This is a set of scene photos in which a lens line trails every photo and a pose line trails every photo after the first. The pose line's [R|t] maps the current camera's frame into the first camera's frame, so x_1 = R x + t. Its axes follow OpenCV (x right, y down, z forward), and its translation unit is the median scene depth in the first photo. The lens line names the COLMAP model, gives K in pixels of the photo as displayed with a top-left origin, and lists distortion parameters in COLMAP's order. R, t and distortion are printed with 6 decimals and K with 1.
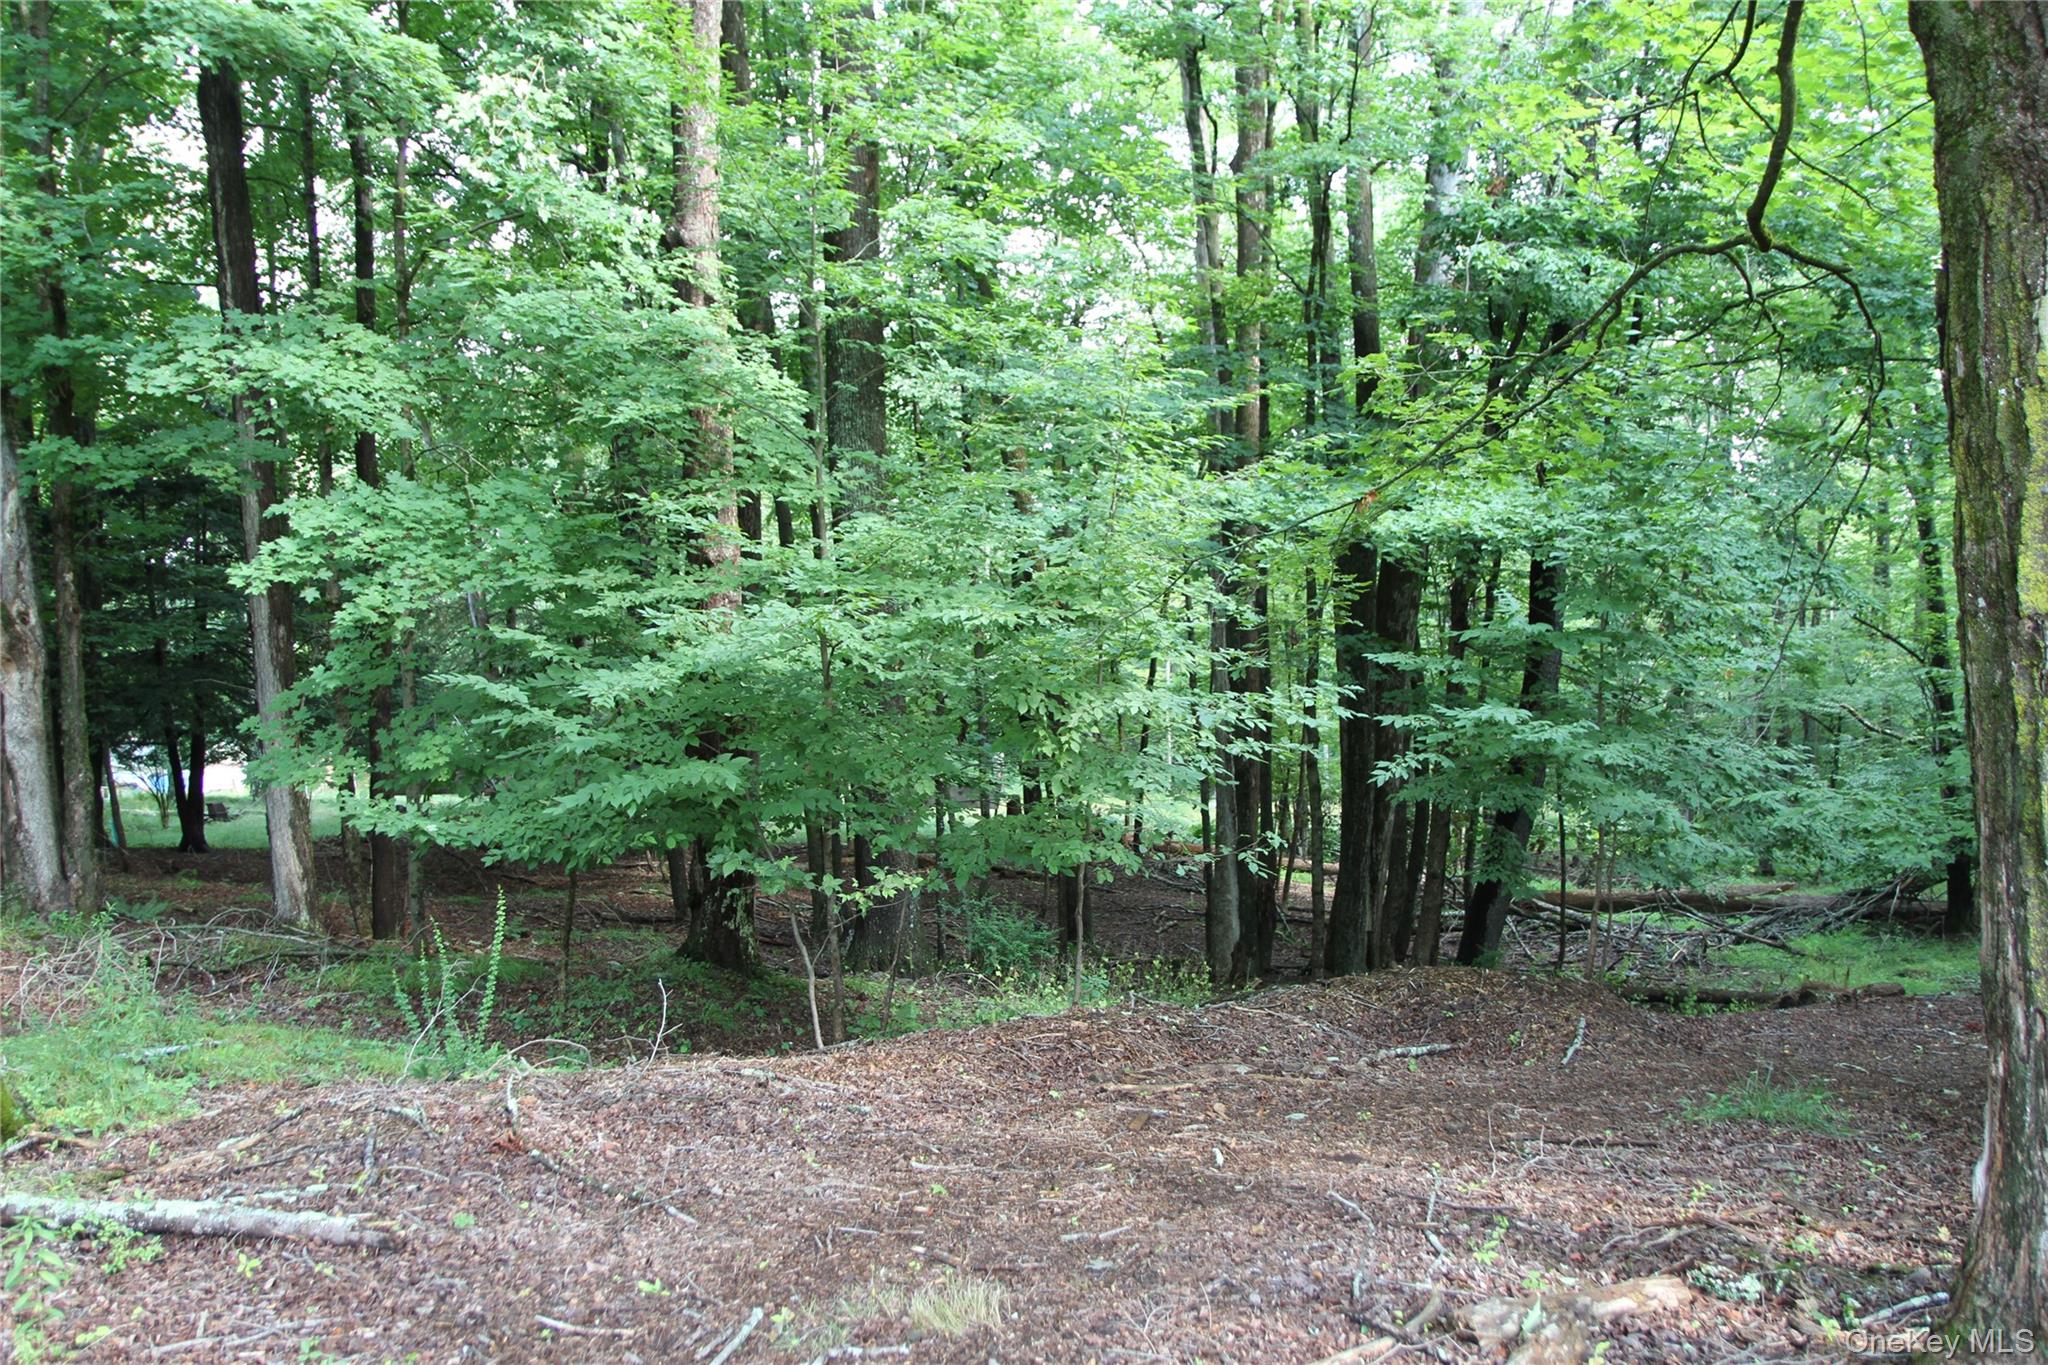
lens RADIAL K [[1633.8, 0, 1028.8], [0, 1633.8, 660.5], [0, 0, 1]] dist [-0.118989, 0.108329]
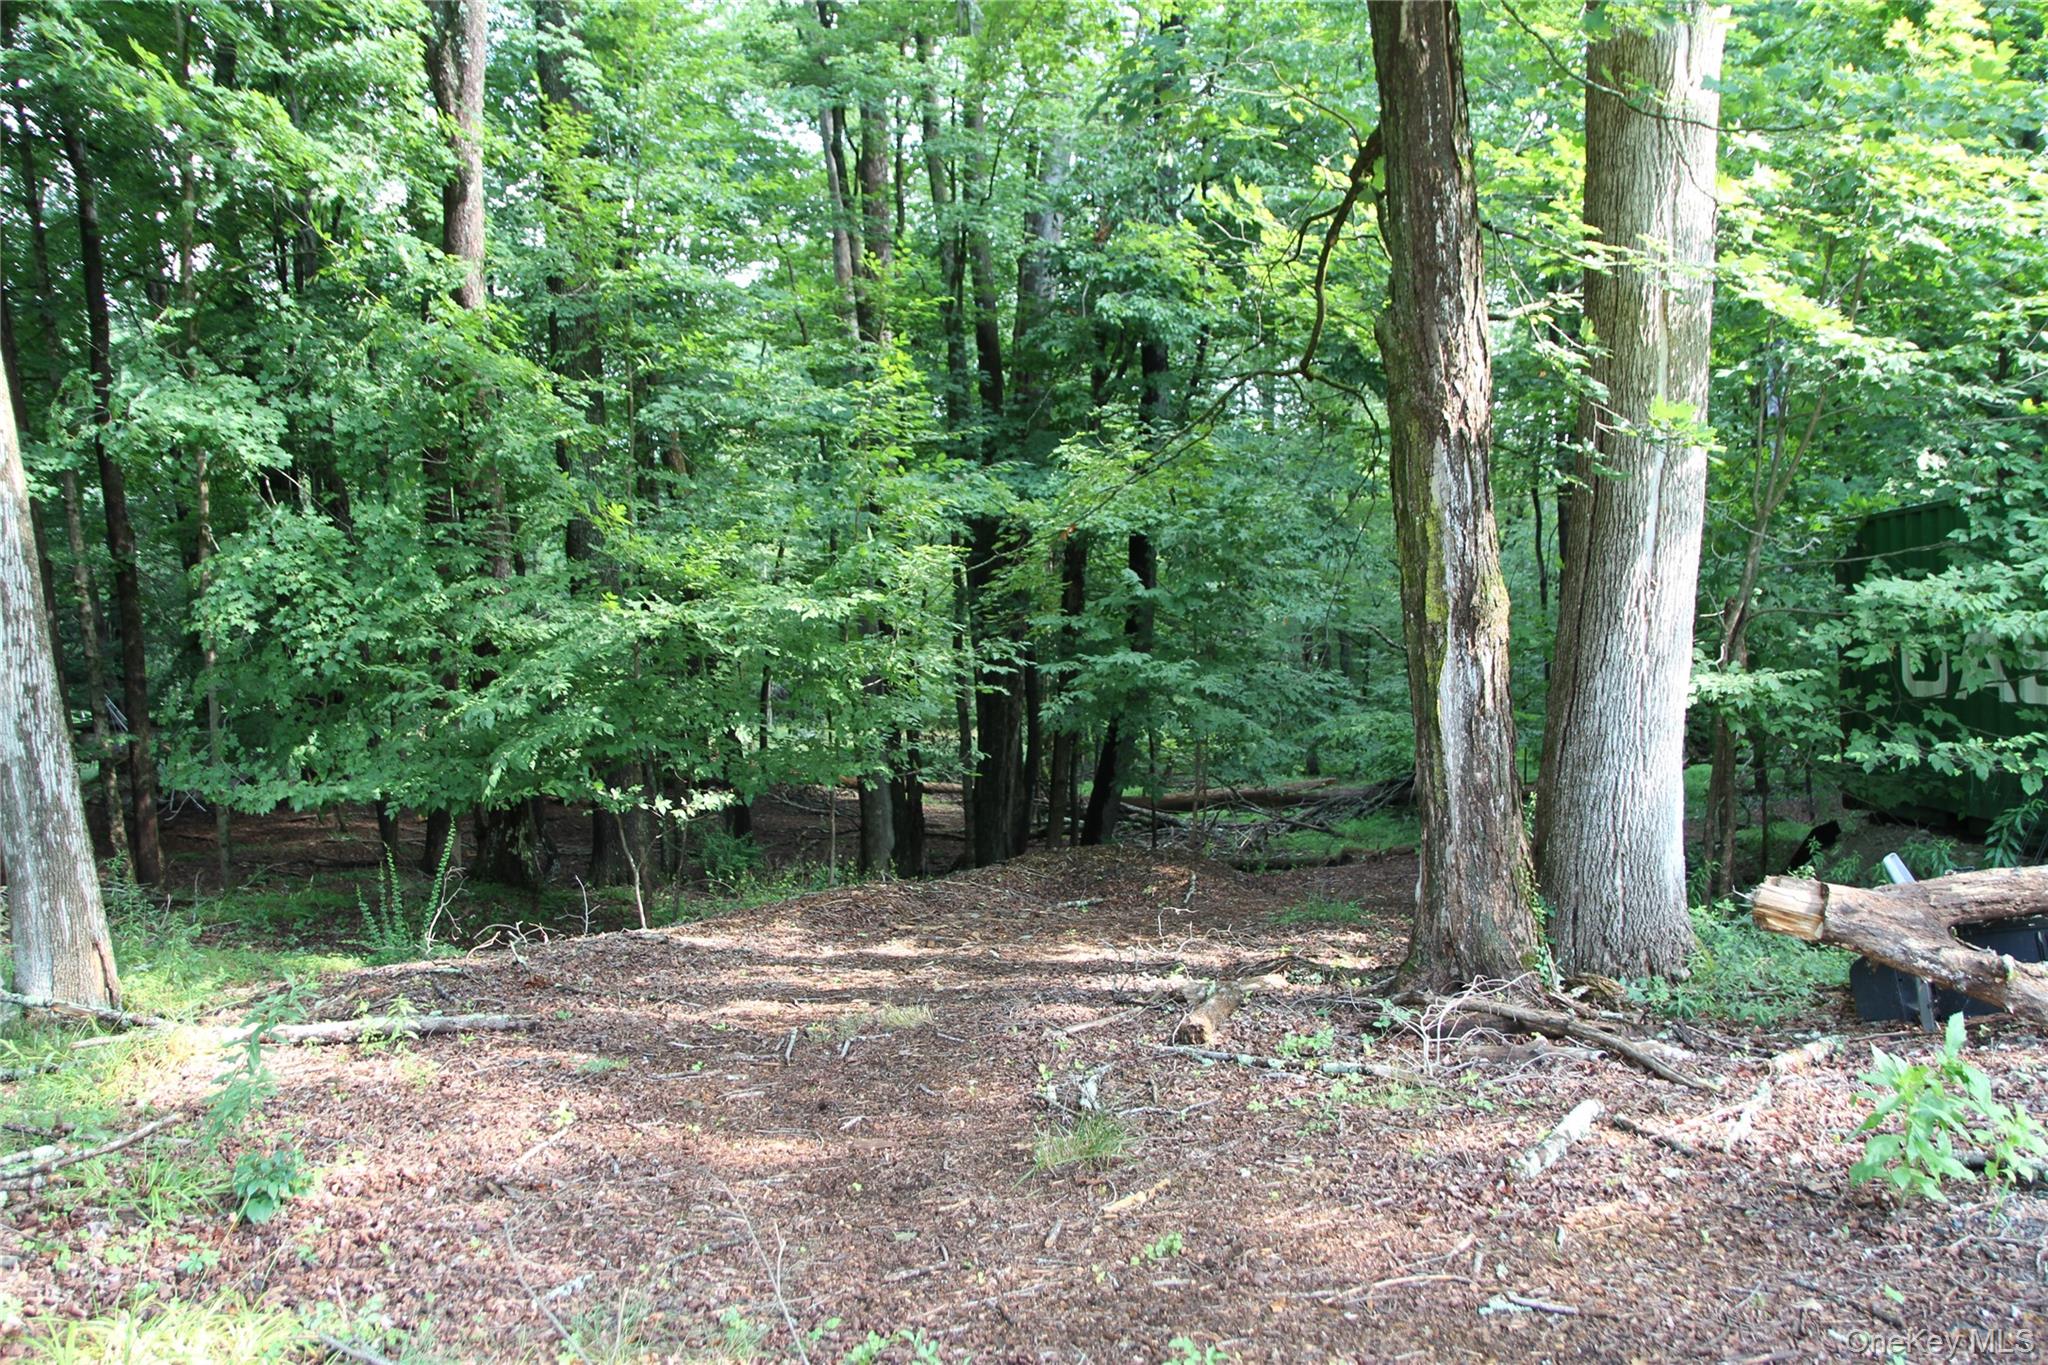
lens RADIAL K [[1633.8, 0, 1024.3], [0, 1633.8, 690.7], [0, 0, 1]] dist [-0.118989, 0.108329]
pose [[0.966162, -0.039382, 0.254911, -0.092306], [0.023732, 0.997656, 0.064182, -0.018431], [-0.256841, -0.055961, 0.964832, -0.192992]]
